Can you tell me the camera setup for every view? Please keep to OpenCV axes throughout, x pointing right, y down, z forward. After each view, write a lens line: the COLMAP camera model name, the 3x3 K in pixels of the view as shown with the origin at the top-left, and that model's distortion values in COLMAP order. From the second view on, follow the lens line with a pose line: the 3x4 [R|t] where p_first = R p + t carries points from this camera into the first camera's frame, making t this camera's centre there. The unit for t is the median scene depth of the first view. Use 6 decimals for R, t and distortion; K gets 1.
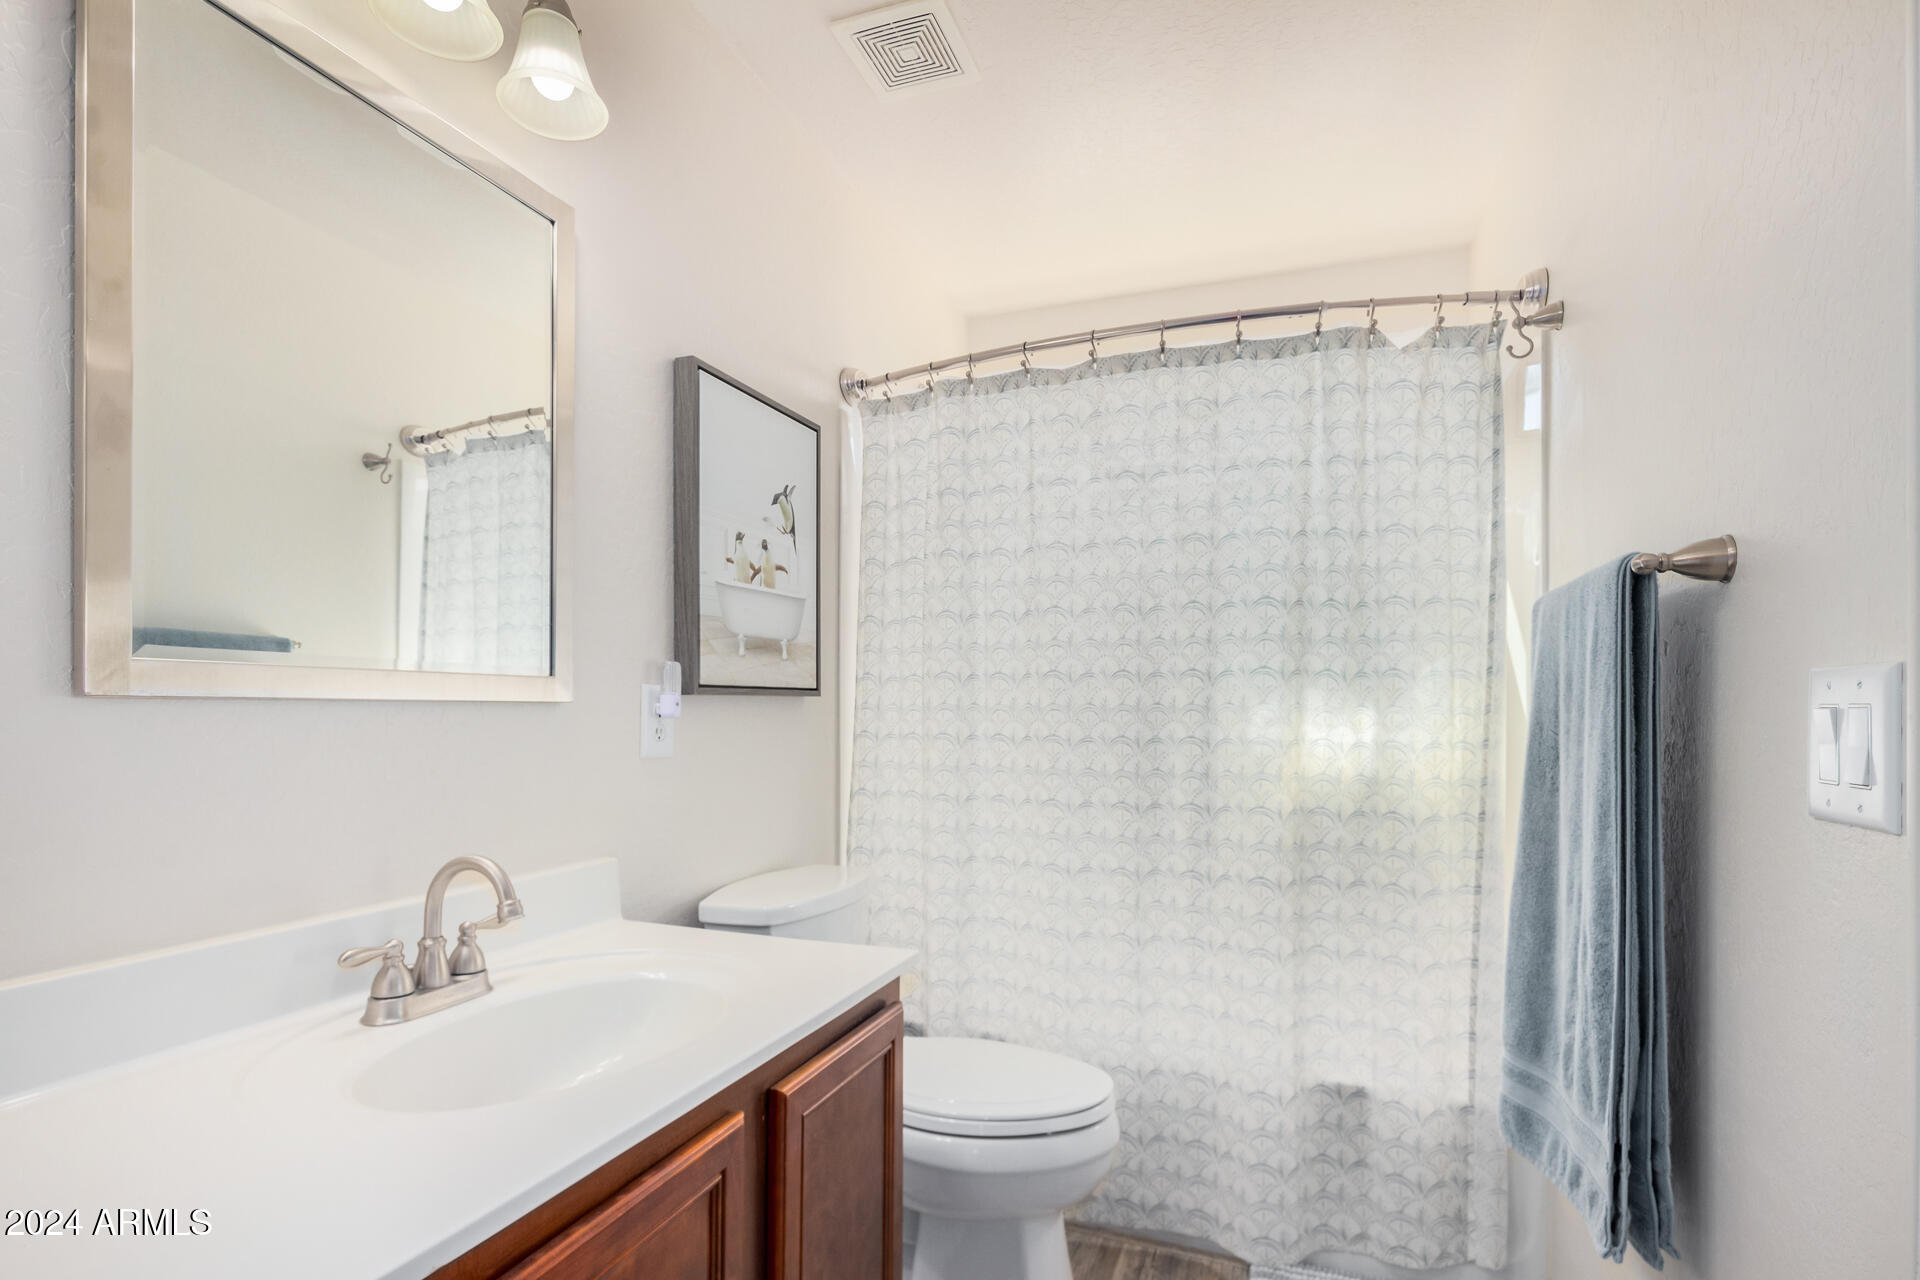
lens RADIAL K [[941.0, 0, 994.3], [0, 941.0, 711.9], [0, 0, 1]] dist [-0.028669, -0.000351]
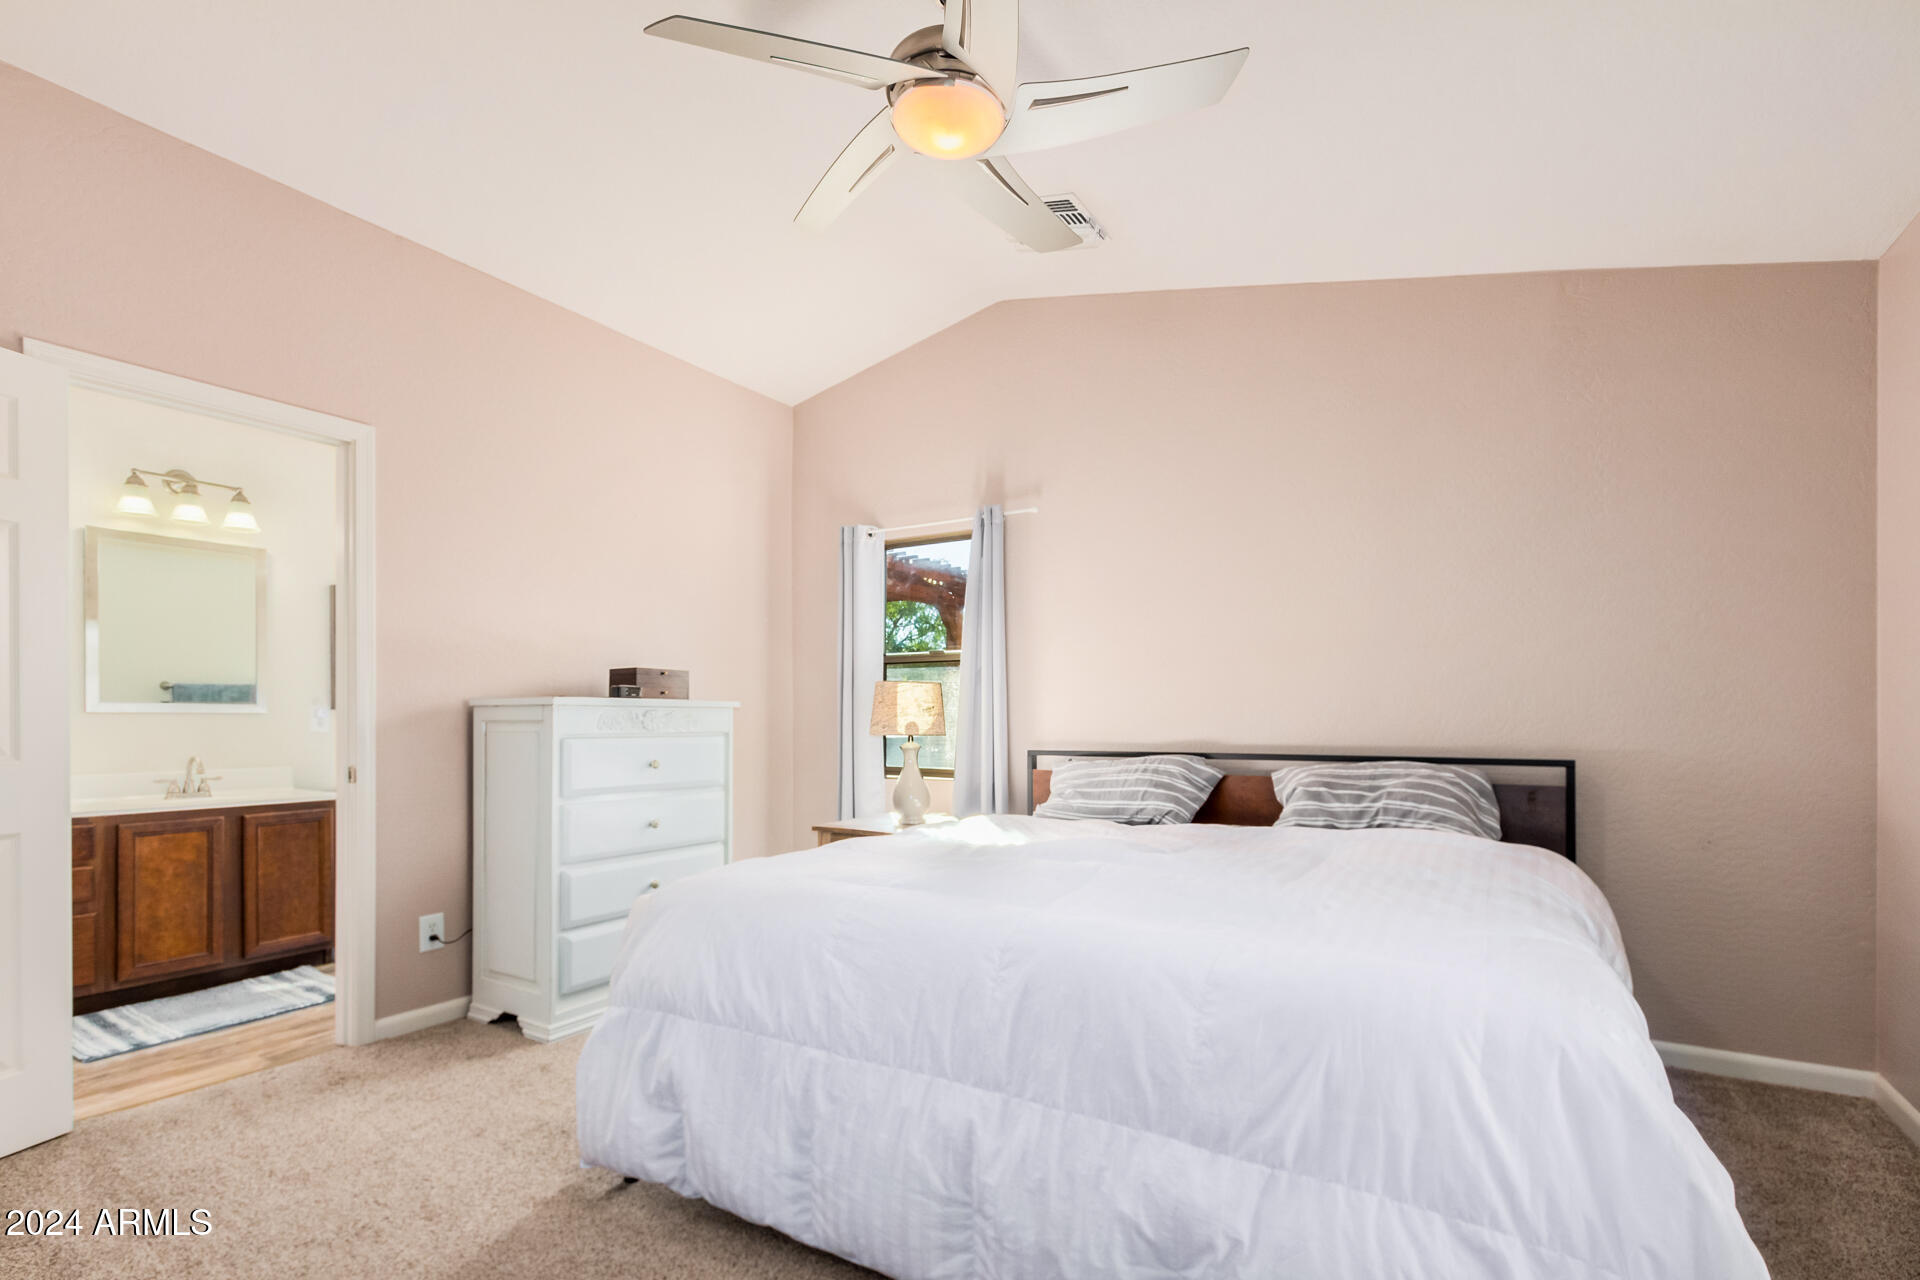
lens RADIAL K [[894.5, 0, 969.2], [0, 894.5, 712.8], [0, 0, 1]] dist [0.014547, -0.004593]
pose [[0.972982, -0.004933, -0.230829, 1.917168], [0.002822, 0.999951, -0.009473, 0.020369], [0.230864, 0.008566, 0.972948, -1.030380]]
